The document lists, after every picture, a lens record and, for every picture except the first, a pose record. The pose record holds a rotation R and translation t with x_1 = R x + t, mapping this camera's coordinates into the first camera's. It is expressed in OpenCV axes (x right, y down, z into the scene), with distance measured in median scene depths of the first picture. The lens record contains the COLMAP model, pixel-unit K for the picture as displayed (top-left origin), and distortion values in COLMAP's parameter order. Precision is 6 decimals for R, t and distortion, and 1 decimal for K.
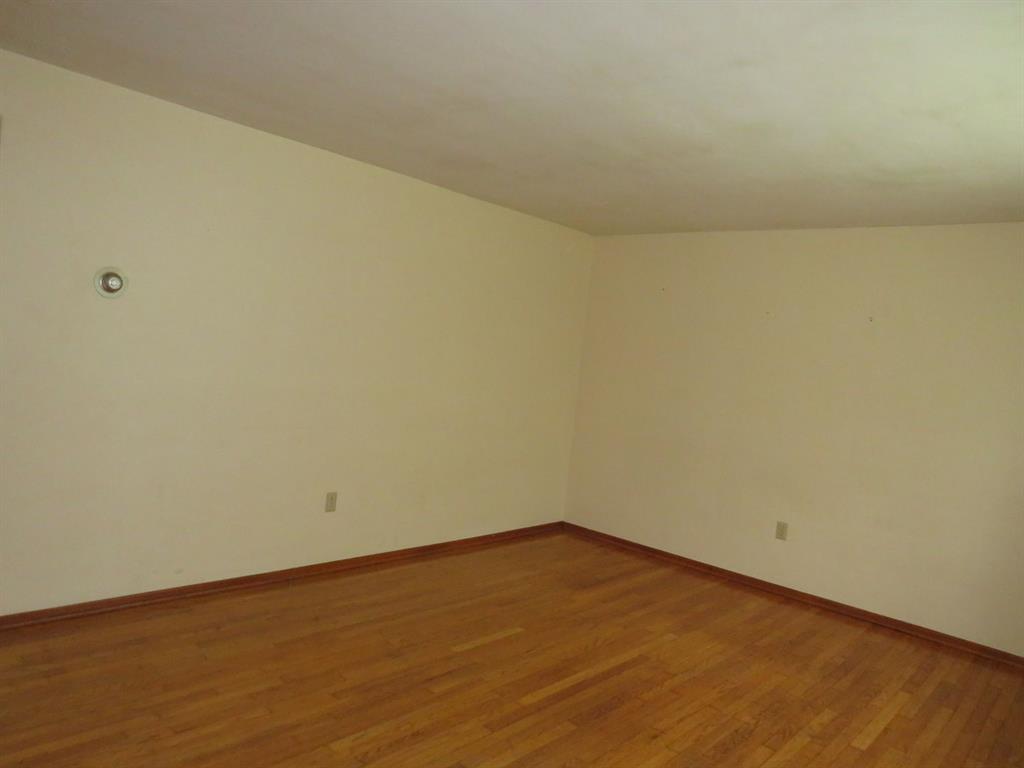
lens RADIAL K [[727.7, 0, 511.2], [0, 727.7, 383.9], [0, 0, 1]] dist [-0.027795, 0.010649]
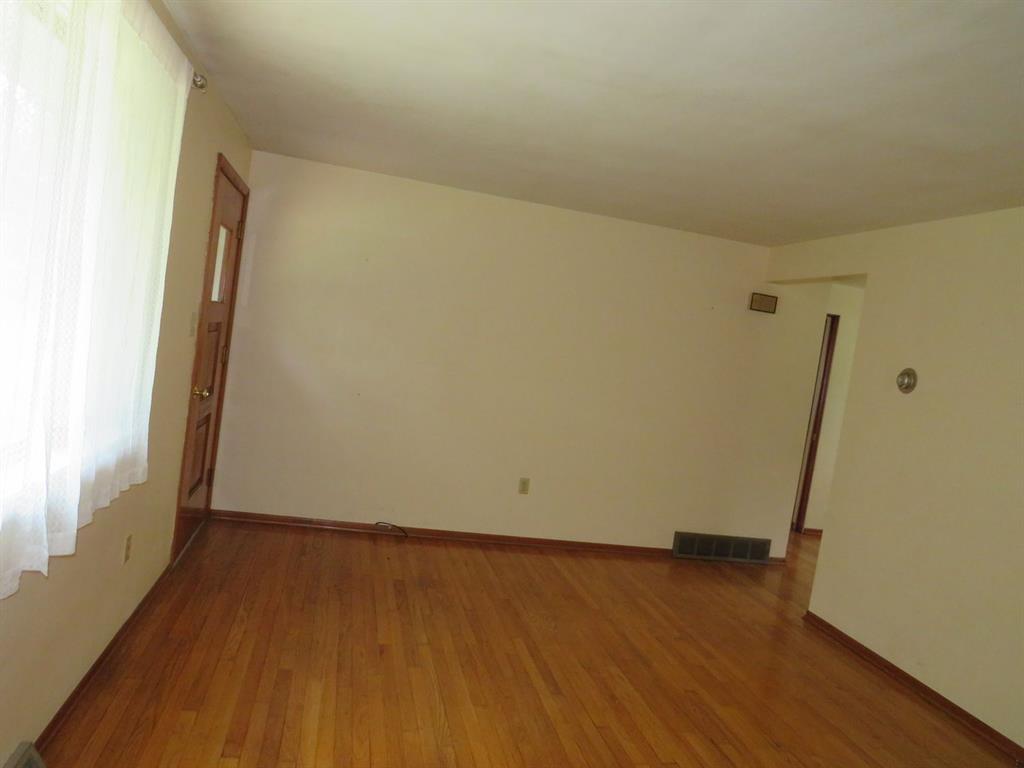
lens RADIAL K [[727.7, 0, 511.2], [0, 727.7, 384.3], [0, 0, 1]] dist [-0.027795, 0.010649]
pose [[-0.553770, -0.146788, -0.819629, 0.924702], [-0.249526, 0.968356, -0.004834, 0.042008], [0.794403, 0.201842, -0.572874, 1.345821]]
